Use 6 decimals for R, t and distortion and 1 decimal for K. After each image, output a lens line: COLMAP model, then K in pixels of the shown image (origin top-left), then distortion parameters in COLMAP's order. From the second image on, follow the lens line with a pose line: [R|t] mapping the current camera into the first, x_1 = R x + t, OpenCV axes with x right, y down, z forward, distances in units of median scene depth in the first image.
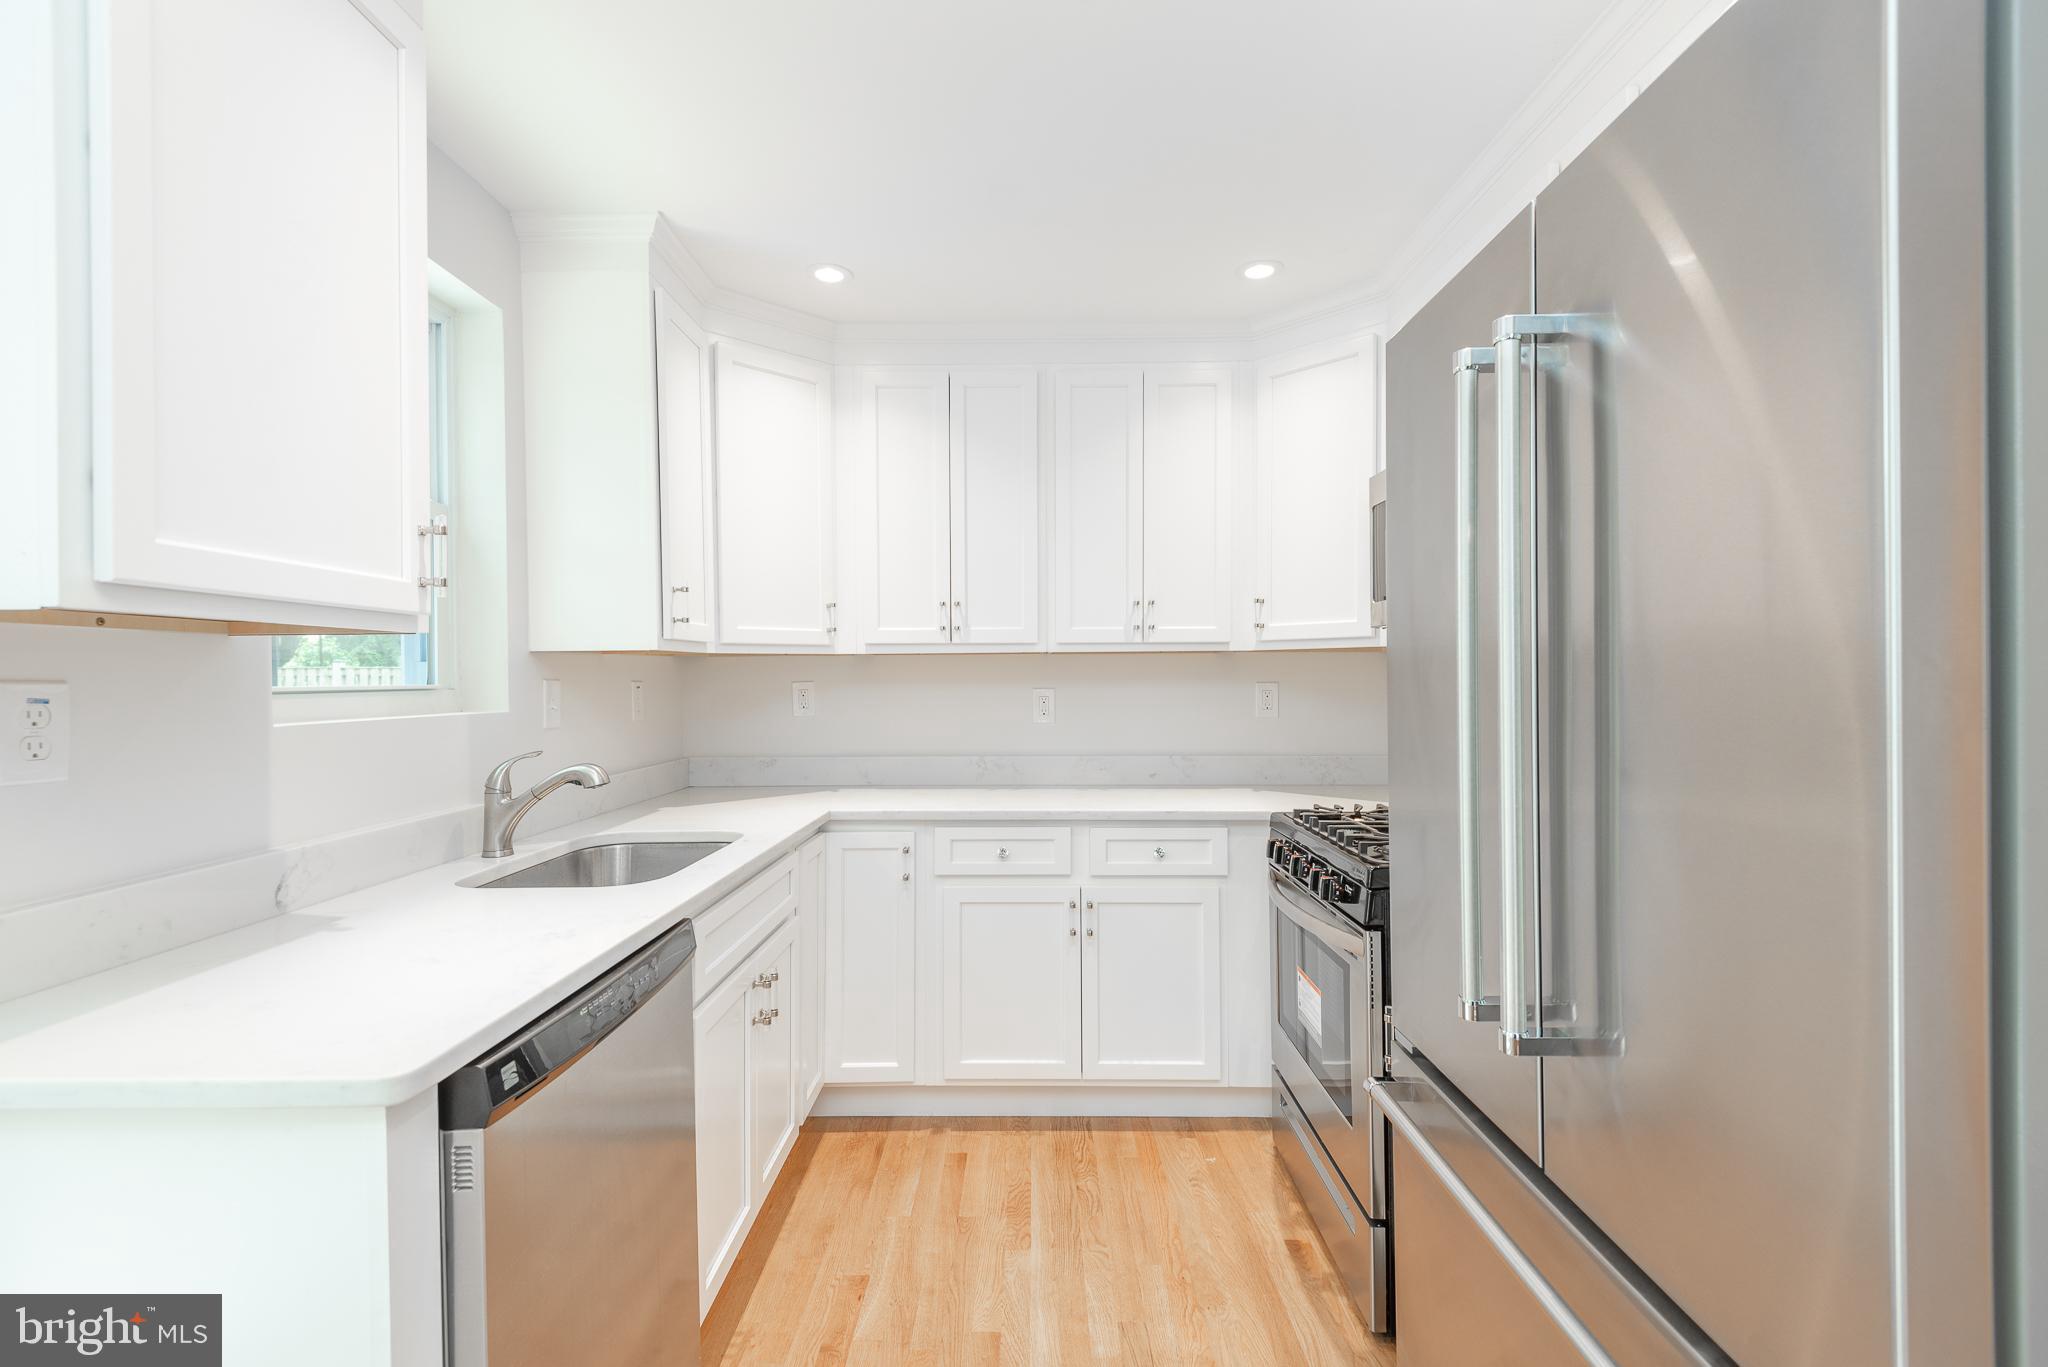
lens RADIAL K [[913.8, 0, 1024.0], [0, 913.8, 683.5], [0, 0, 1]] dist [0.037130, -0.024873]
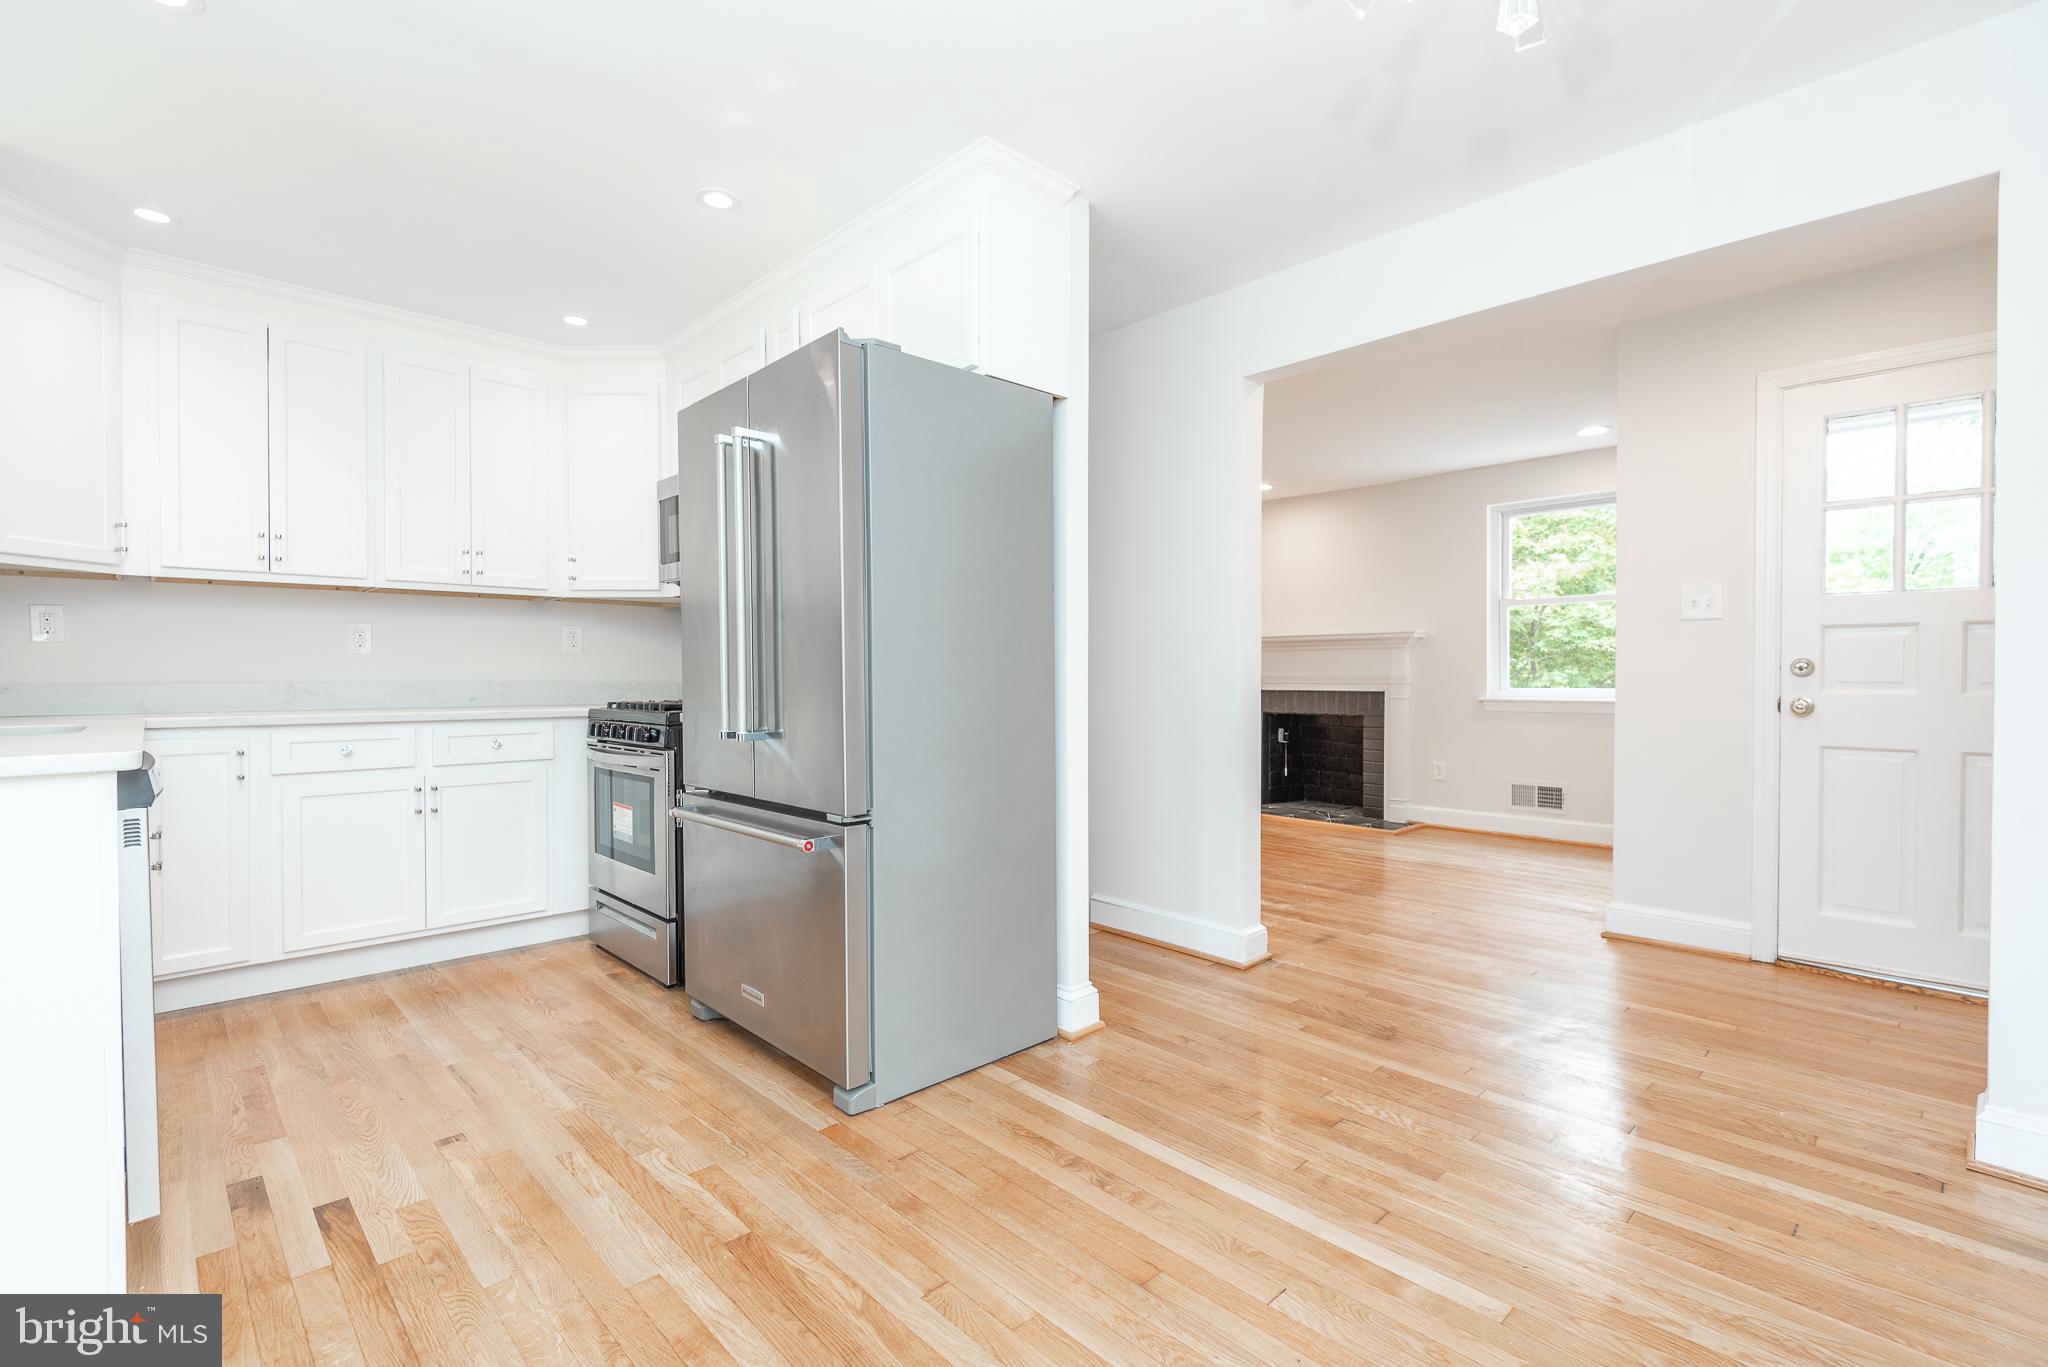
lens RADIAL K [[913.8, 0, 1024.0], [0, 913.8, 683.5], [0, 0, 1]] dist [0.037130, -0.024873]
pose [[0.713977, -0.004188, 0.700157, -0.243859], [0.001705, 0.999990, 0.004243, 0.098163], [-0.700167, -0.001836, 0.713977, -0.479133]]
